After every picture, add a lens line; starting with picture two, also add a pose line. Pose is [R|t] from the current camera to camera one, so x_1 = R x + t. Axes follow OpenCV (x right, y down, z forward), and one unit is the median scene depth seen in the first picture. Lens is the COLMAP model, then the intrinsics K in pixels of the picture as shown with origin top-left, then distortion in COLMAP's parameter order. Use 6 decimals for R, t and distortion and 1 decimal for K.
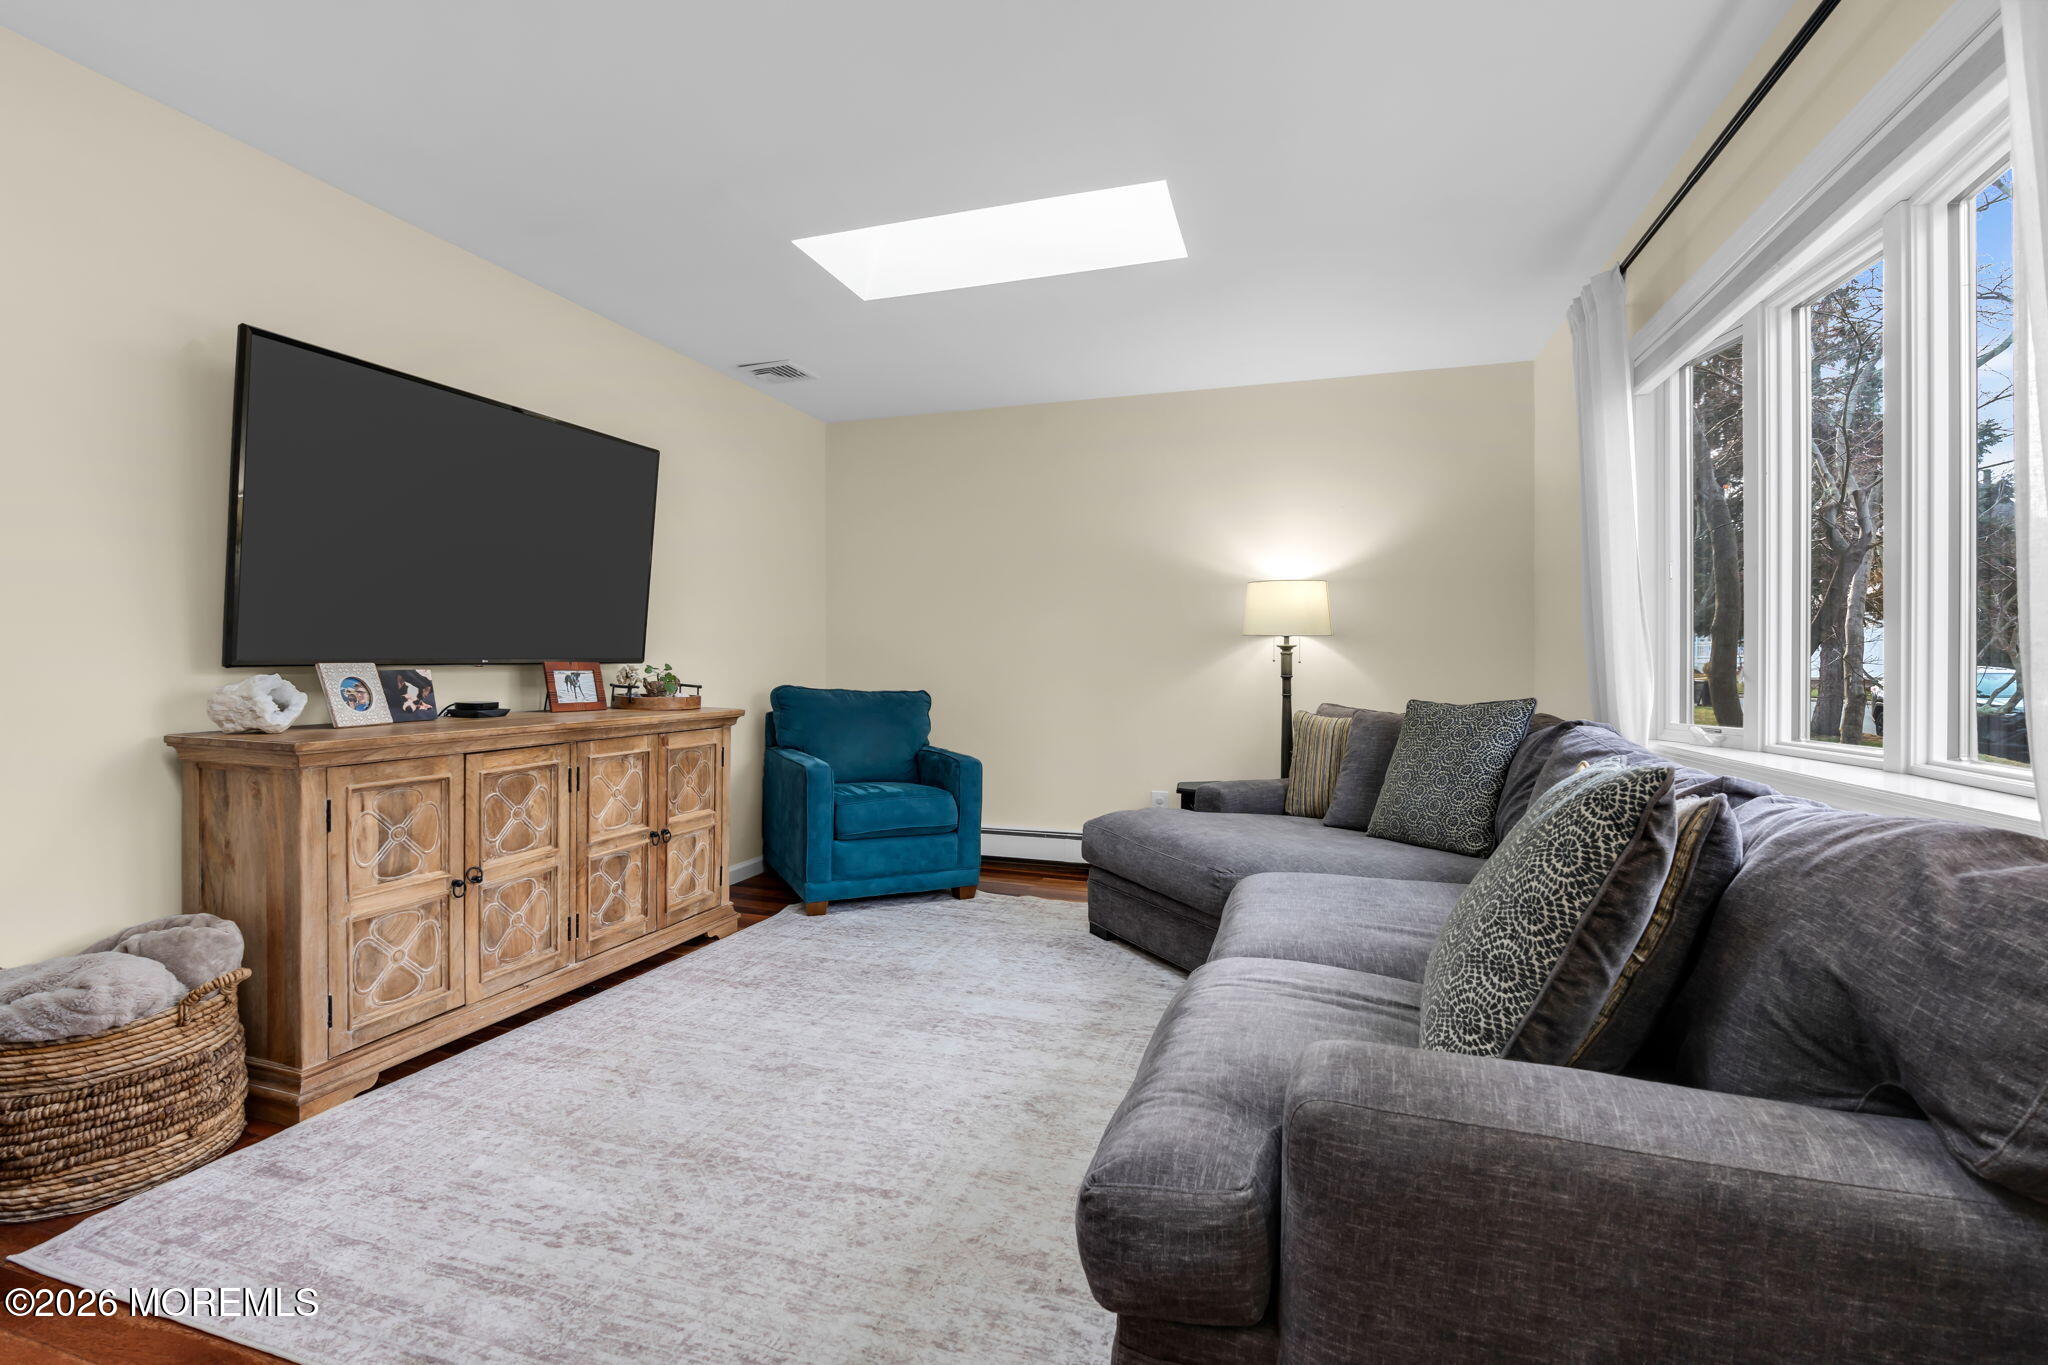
lens RADIAL K [[918.7, 0, 1018.0], [0, 918.7, 677.4], [0, 0, 1]] dist [-0.006146, 0.001251]
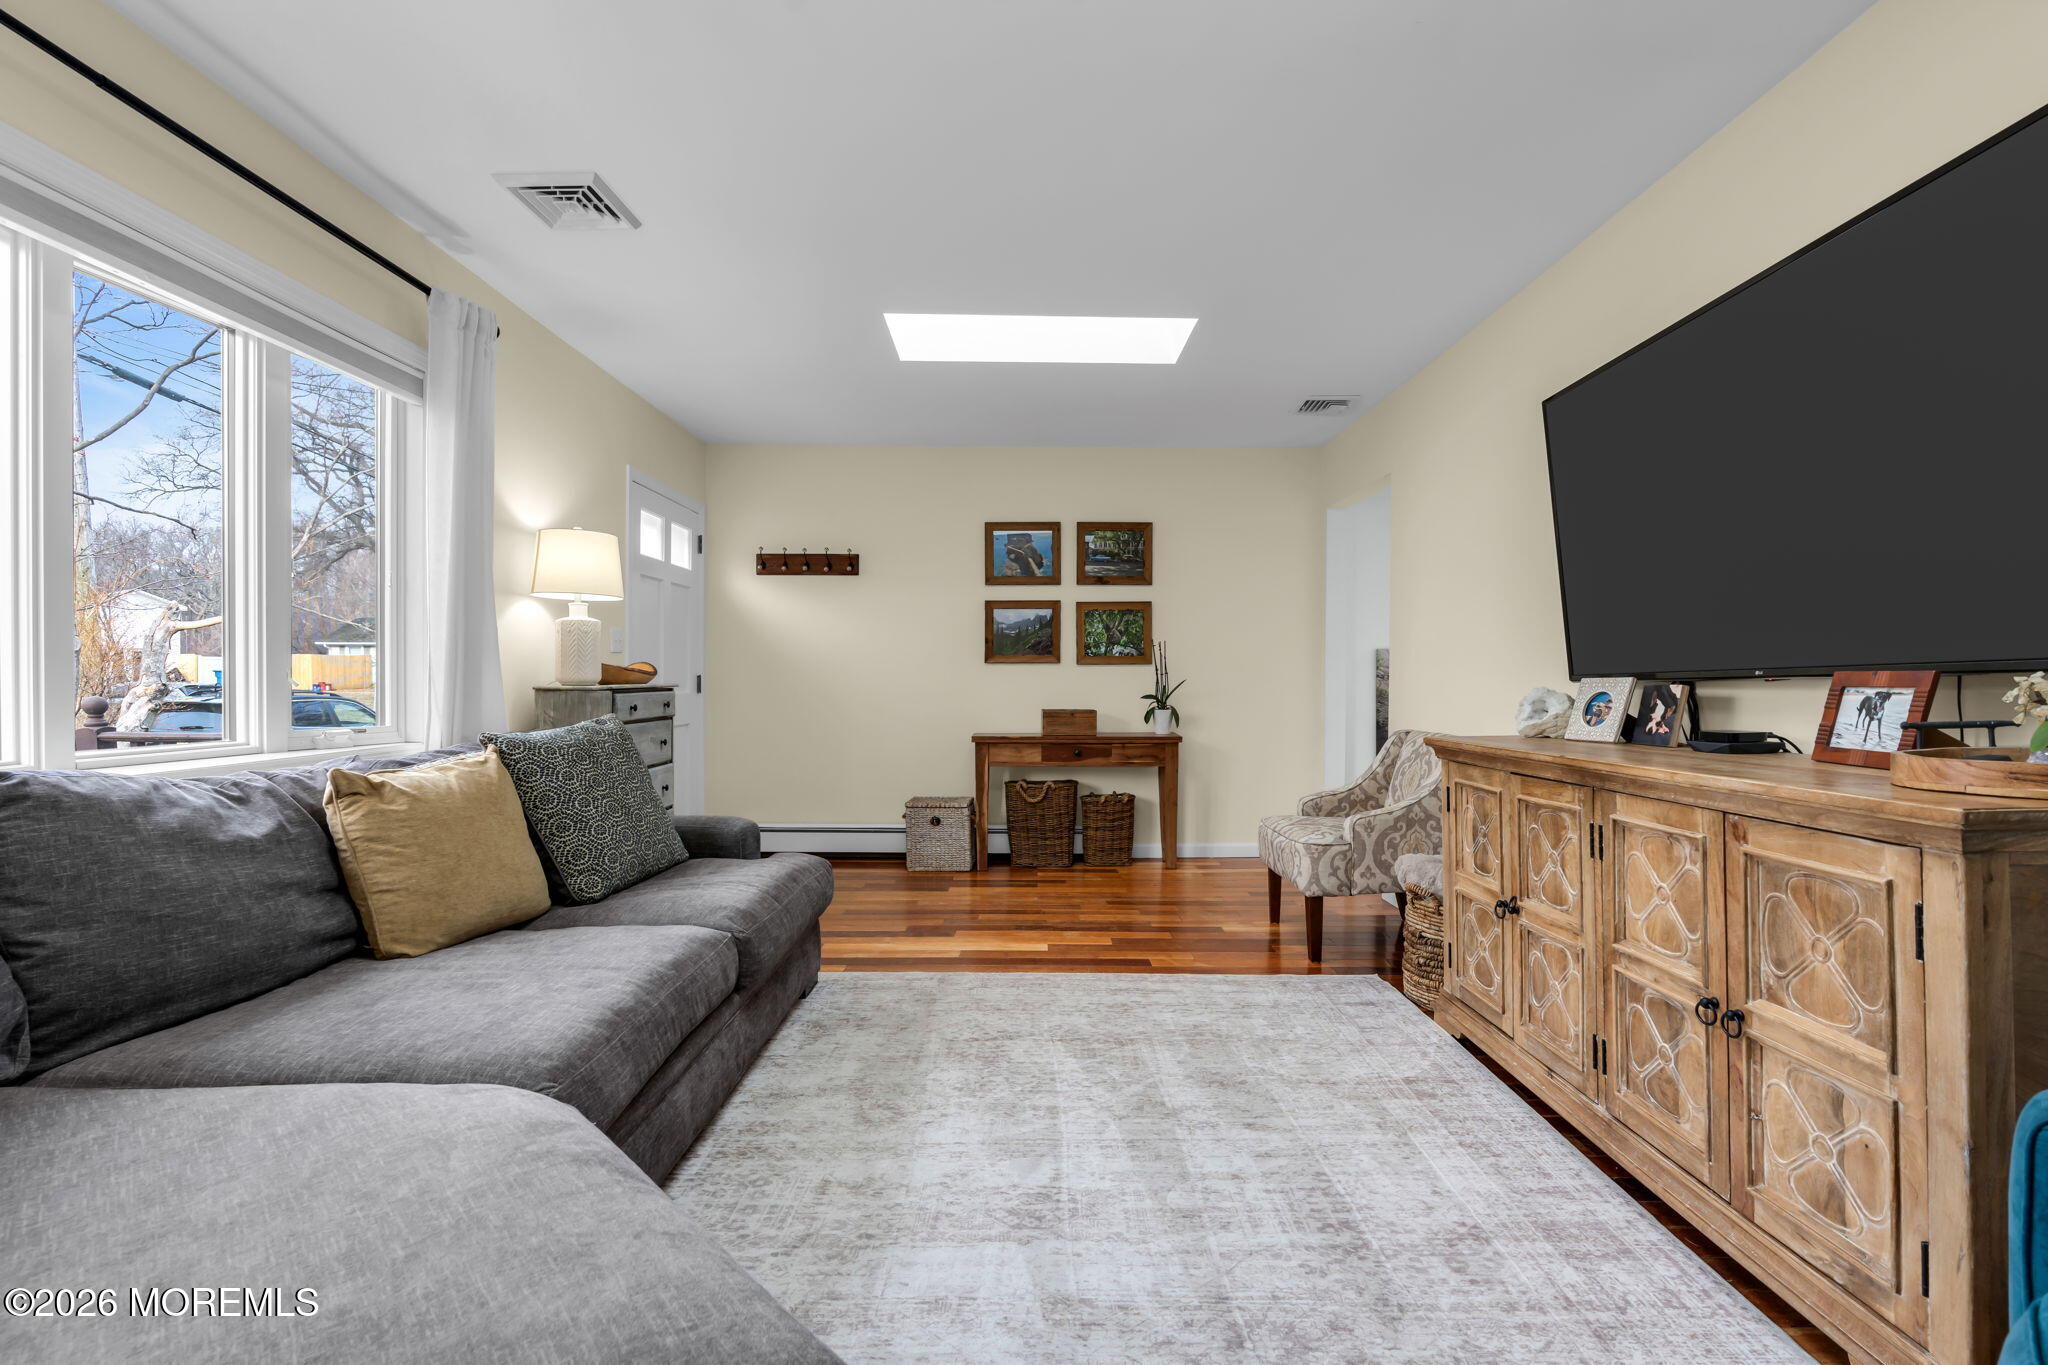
lens RADIAL K [[944.6, 0, 1005.3], [0, 944.6, 679.7], [0, 0, 1]] dist [0.001063, 0.000445]
pose [[-0.959293, -0.005805, -0.282352, 0.182808], [-0.008177, 0.999941, 0.007221, -0.016319], [0.282293, 0.009235, -0.959284, 1.872370]]
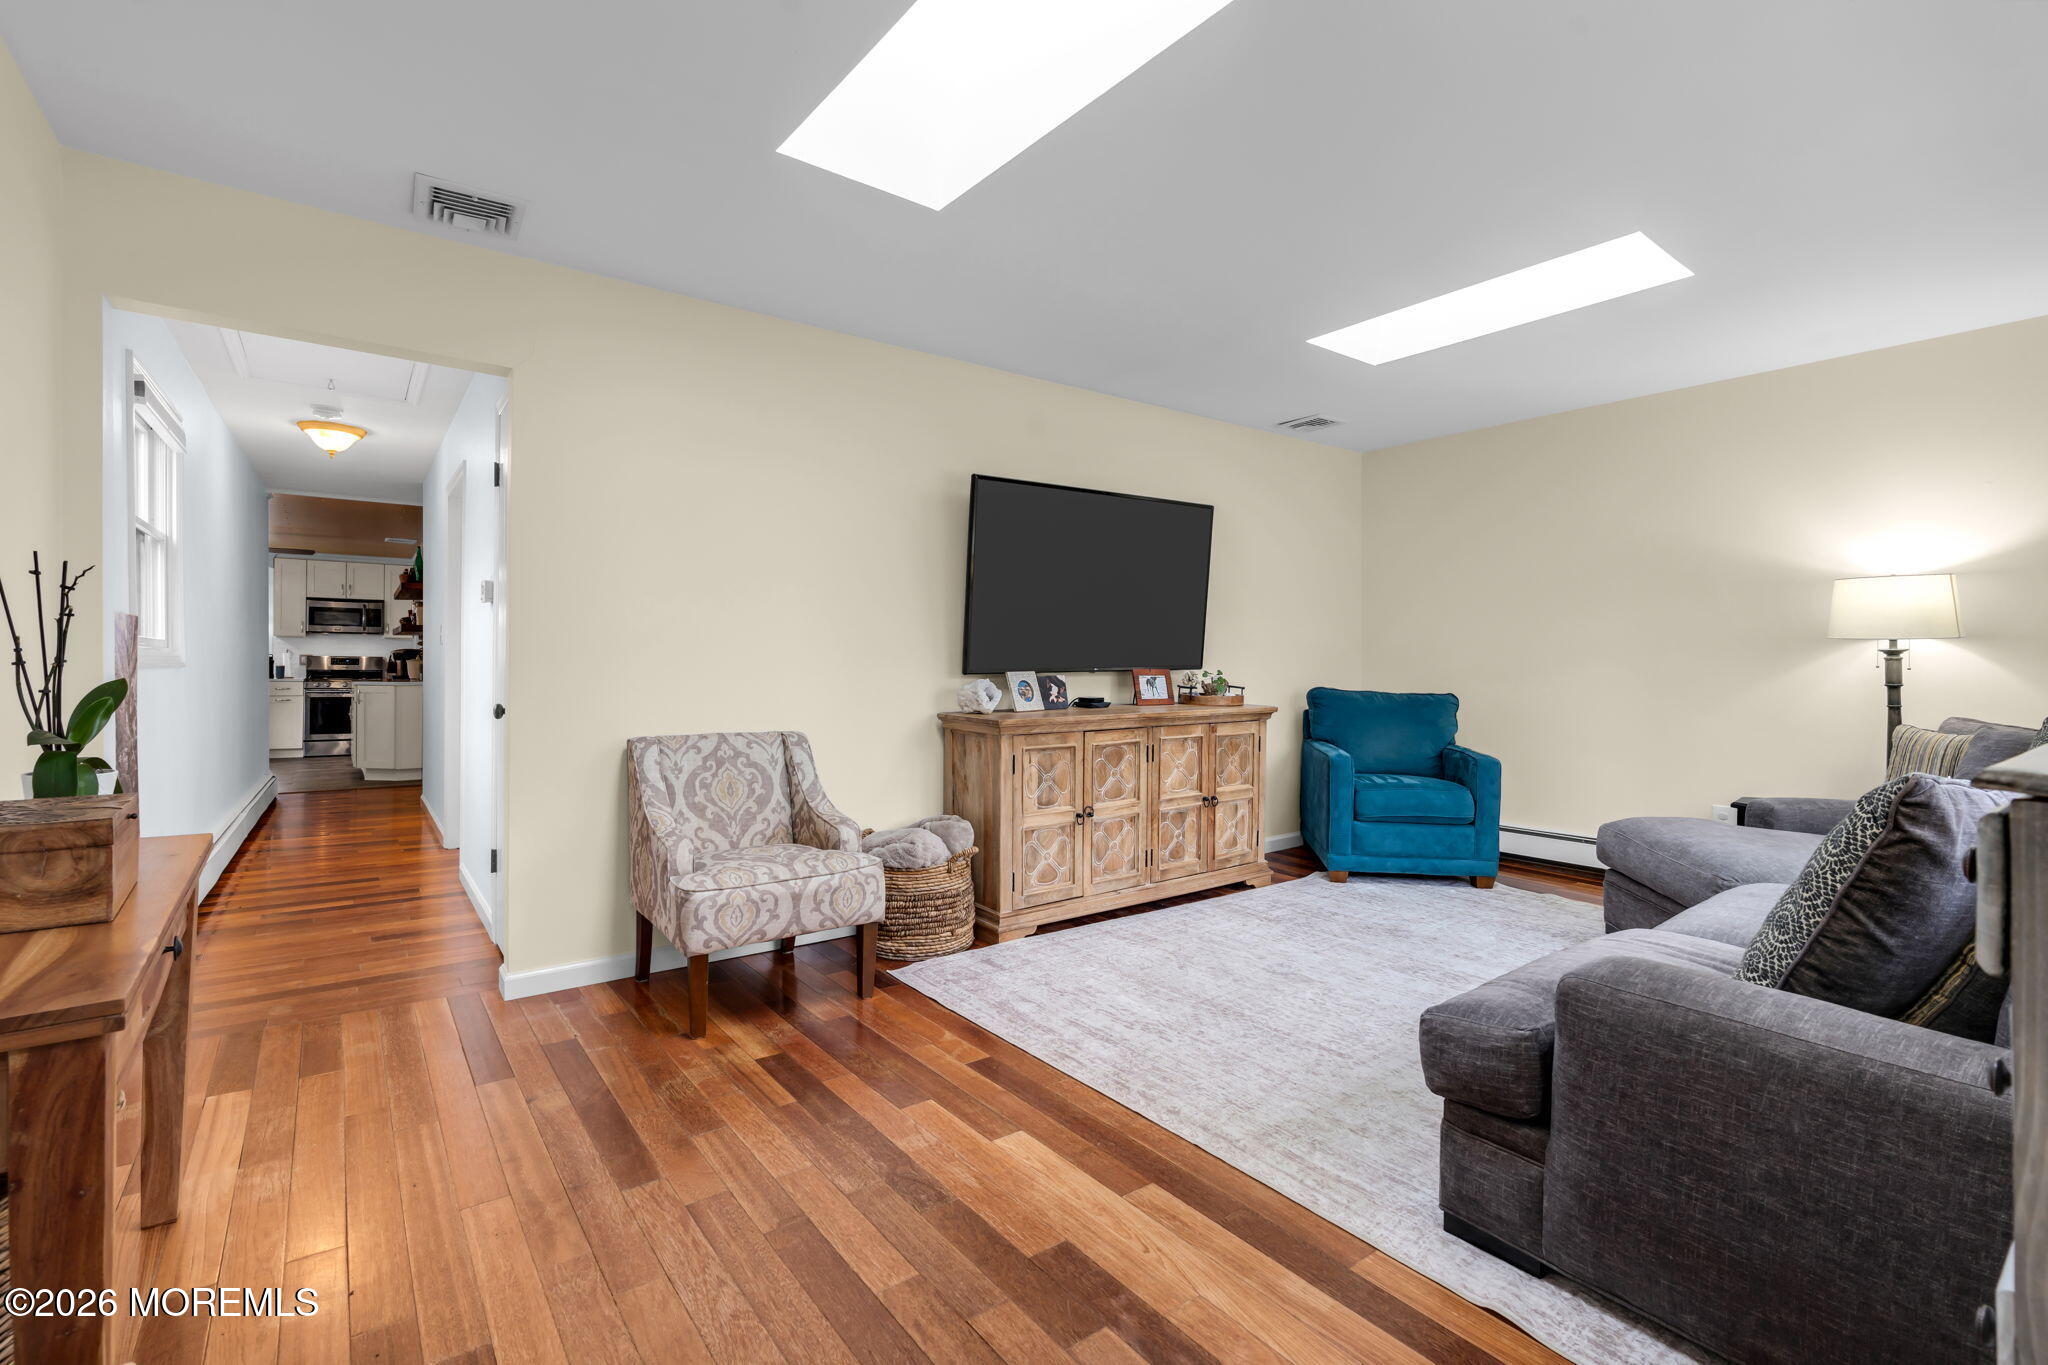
lens RADIAL K [[920.9, 0, 1028.3], [0, 920.9, 667.1], [0, 0, 1]] dist [-0.001025, 0.000226]
pose [[0.825111, 0.001725, -0.564969, 0.195709], [-0.005998, 0.999966, -0.005706, -0.014989], [0.564939, 0.008097, 0.825093, -0.334779]]
